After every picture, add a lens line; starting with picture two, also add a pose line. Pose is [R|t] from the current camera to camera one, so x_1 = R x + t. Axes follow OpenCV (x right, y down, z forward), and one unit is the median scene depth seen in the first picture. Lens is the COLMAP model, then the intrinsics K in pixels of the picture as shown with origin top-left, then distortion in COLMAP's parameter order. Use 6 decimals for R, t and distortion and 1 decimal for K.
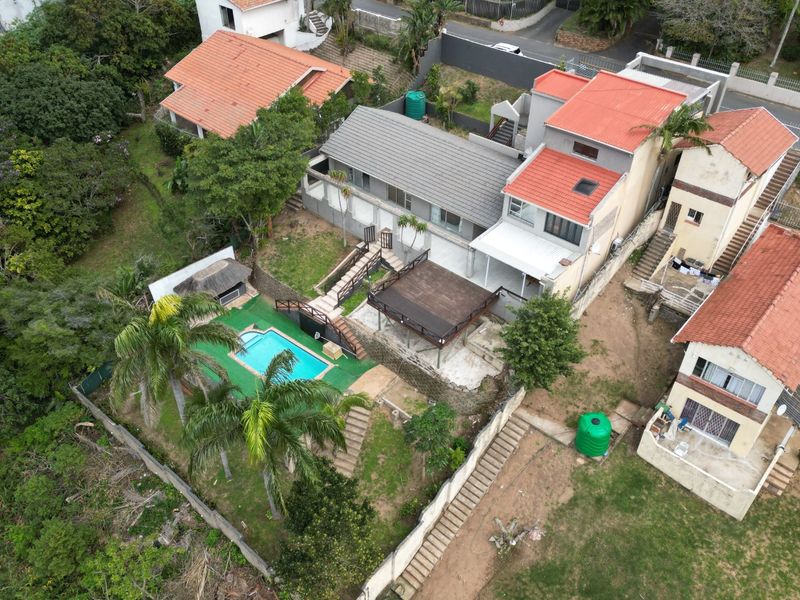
lens RADIAL K [[670.1, 0, 400.2], [0, 670.1, 299.9], [0, 0, 1]] dist [0.043777, -0.012054]
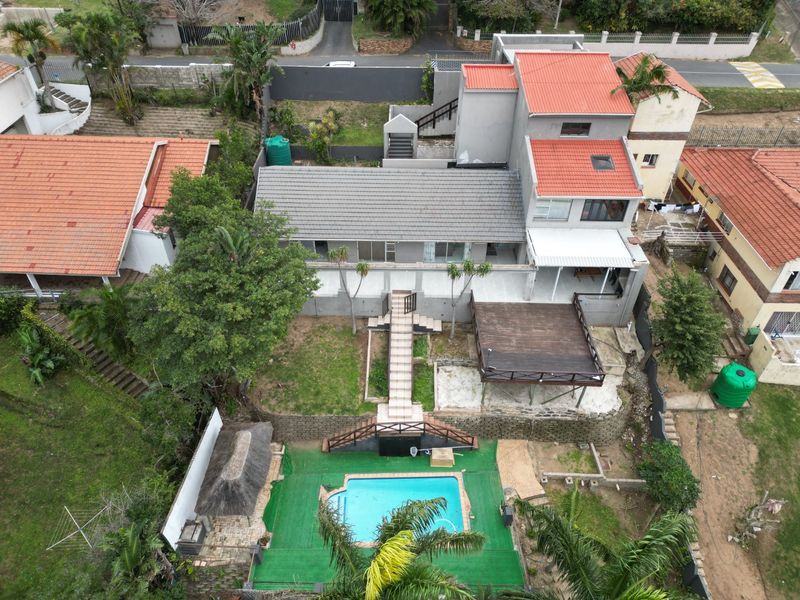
lens RADIAL K [[558.7, 0, 397.8], [0, 558.7, 298.4], [0, 0, 1]] dist [0.055452, -0.050455]
pose [[0.759594, -0.419926, 0.496667, -0.385958], [0.415903, 0.900712, 0.125467, -0.194988], [-0.500042, 0.111261, 0.858824, 0.433221]]
